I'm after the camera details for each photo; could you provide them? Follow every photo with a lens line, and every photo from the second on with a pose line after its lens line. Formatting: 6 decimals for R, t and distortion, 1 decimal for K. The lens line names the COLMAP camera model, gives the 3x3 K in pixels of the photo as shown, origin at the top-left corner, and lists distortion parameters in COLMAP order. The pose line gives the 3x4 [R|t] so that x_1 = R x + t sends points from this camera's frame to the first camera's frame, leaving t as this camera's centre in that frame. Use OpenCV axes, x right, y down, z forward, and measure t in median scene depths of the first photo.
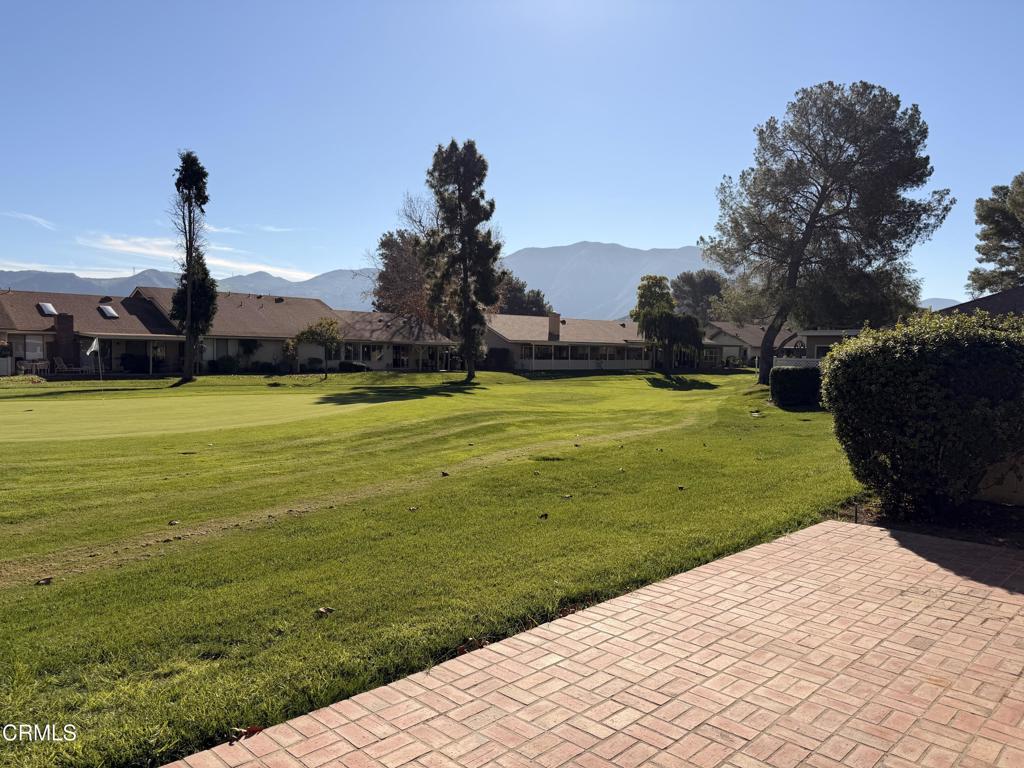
lens RADIAL K [[713.0, 0, 525.7], [0, 713.0, 393.3], [0, 0, 1]] dist [0.058143, -0.099022]
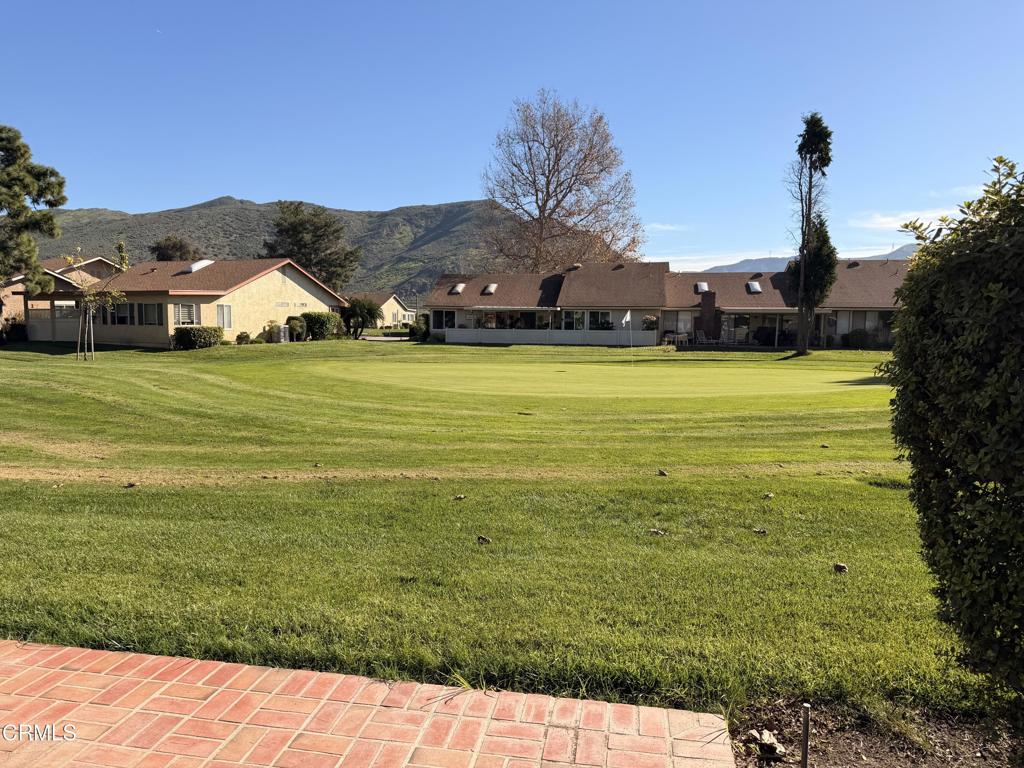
lens RADIAL K [[718.9, 0, 513.8], [0, 718.9, 381.3], [0, 0, 1]] dist [0.065977, -0.088112]
pose [[0.557791, 0.059560, -0.827841, 0.317206], [-0.047617, 0.998075, 0.039724, -0.005181], [0.828614, 0.017261, 0.559554, 0.349191]]
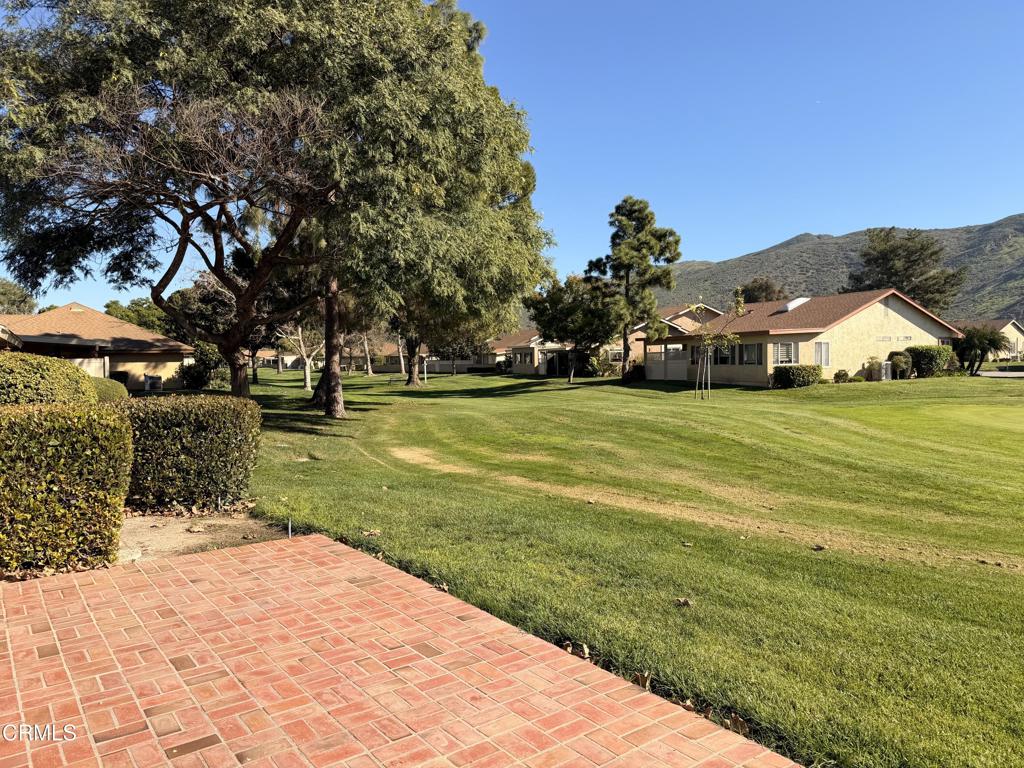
lens RADIAL K [[718.9, 0, 513.8], [0, 718.9, 381.3], [0, 0, 1]] dist [0.065977, -0.088112]
pose [[-0.159143, 0.018279, -0.987086, 0.237163], [-0.039351, 0.998917, 0.024843, -0.010427], [0.986471, 0.042797, -0.158252, 0.286434]]
